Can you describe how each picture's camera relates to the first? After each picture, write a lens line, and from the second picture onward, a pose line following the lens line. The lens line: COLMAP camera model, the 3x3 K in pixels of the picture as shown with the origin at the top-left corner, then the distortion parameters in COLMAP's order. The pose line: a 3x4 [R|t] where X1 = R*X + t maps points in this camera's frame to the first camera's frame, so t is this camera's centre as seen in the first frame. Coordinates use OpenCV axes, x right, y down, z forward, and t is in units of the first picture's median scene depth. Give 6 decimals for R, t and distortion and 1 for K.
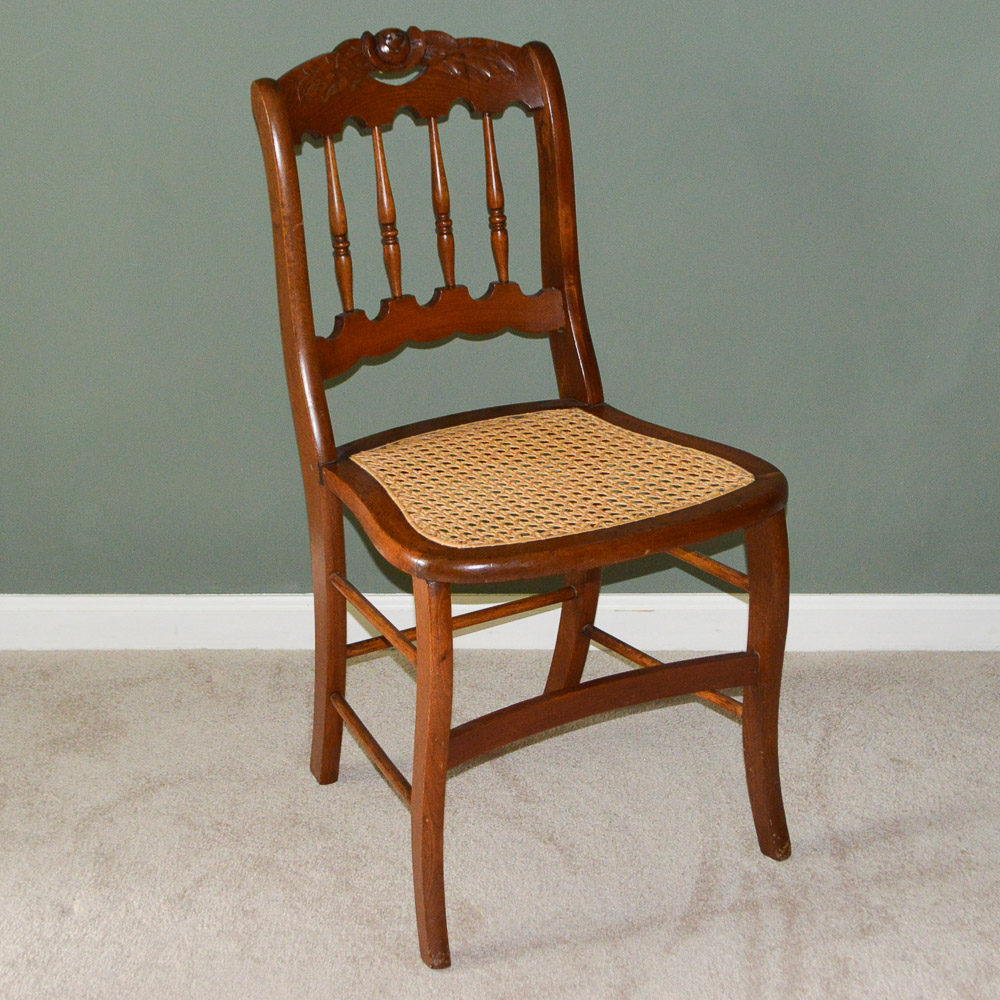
lens RADIAL K [[2555.8, 0, 469.0], [0, 2555.8, 499.0], [0, 0, 1]] dist [0.009772, 0.000000]
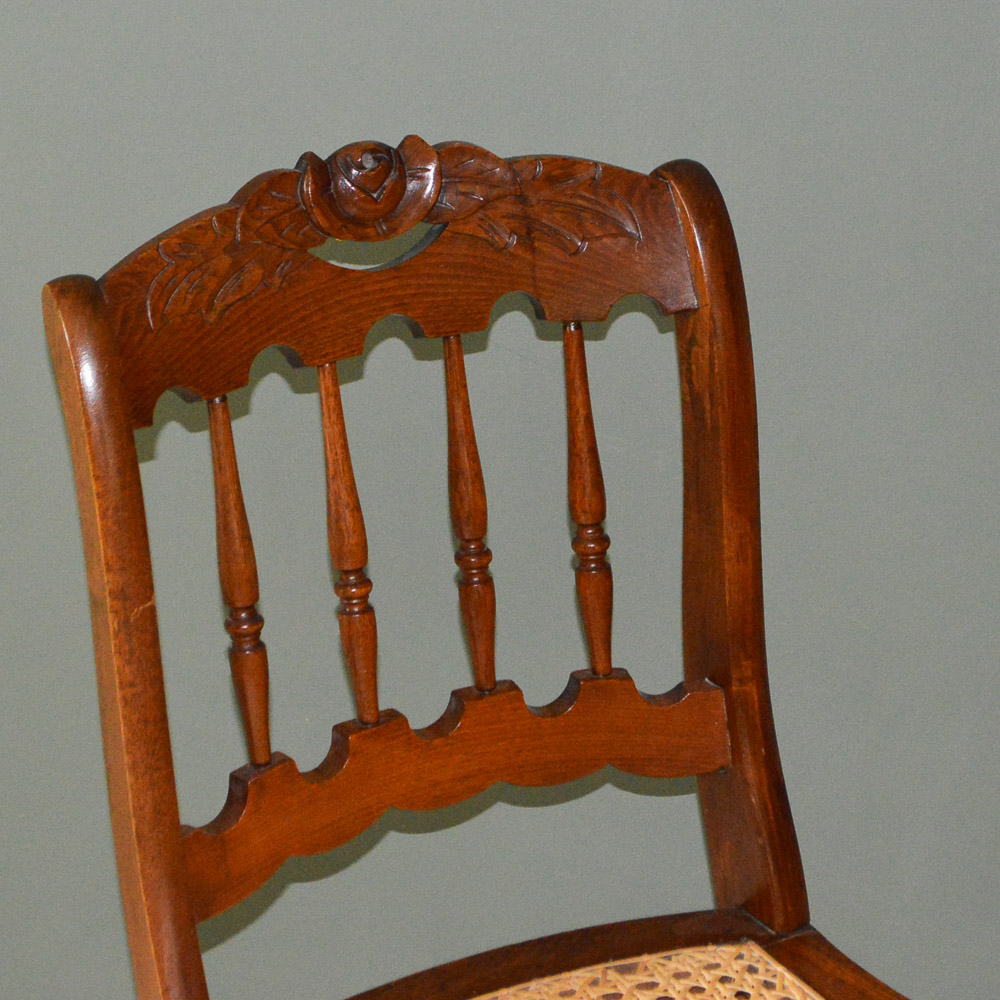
lens RADIAL K [[3424.9, 0, 501.6], [0, 3424.9, 500.6], [0, 0, 1]] dist [-0.053903, 0.000000]
pose [[0.999789, 0.019899, -0.005106, -0.001908], [-0.019596, 0.998360, 0.053788, -0.154260], [0.006168, -0.053677, 0.998539, 0.395855]]
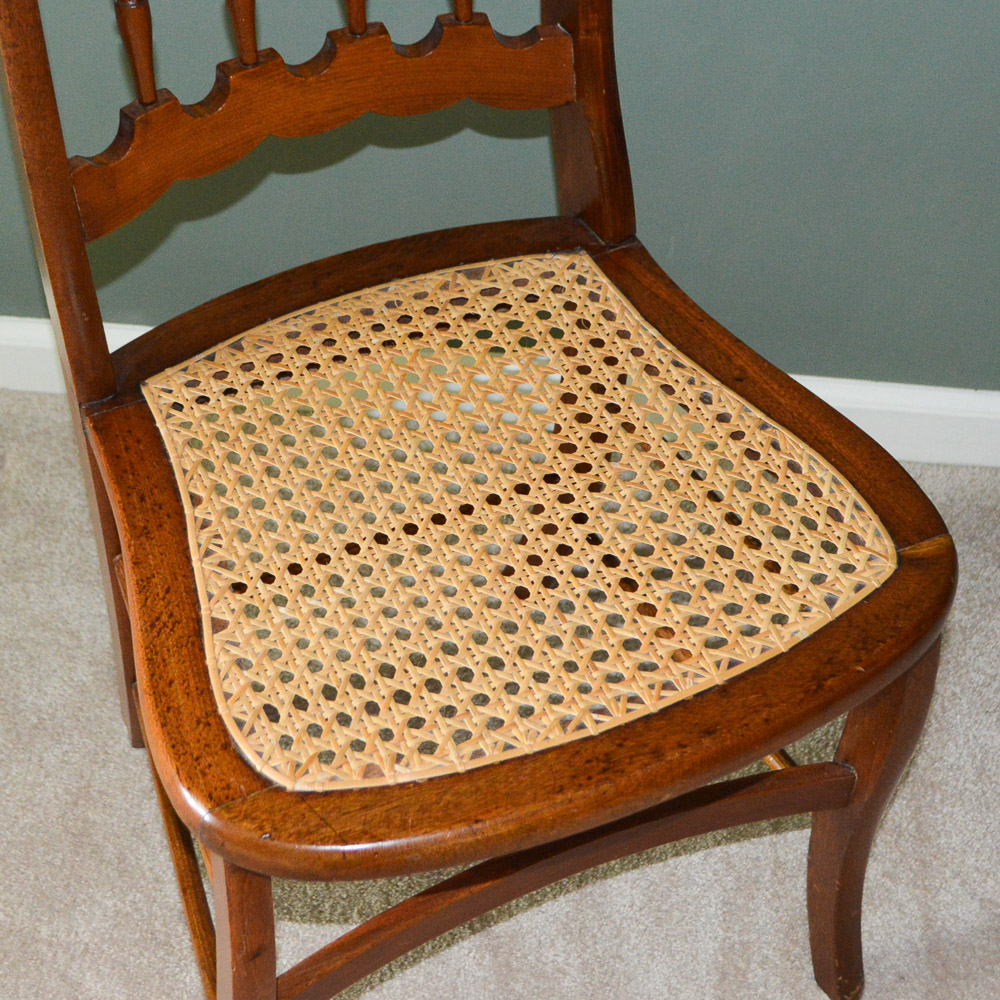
lens RADIAL K [[2189.0, 0, 498.8], [0, 2189.0, 498.7], [0, 0, 1]] dist [-0.060210, 0.000000]
pose [[0.997229, 0.074389, 0.000032, 0.028975], [-0.067041, 0.898535, 0.433753, -0.196399], [0.032238, -0.432553, 0.901032, 0.578013]]
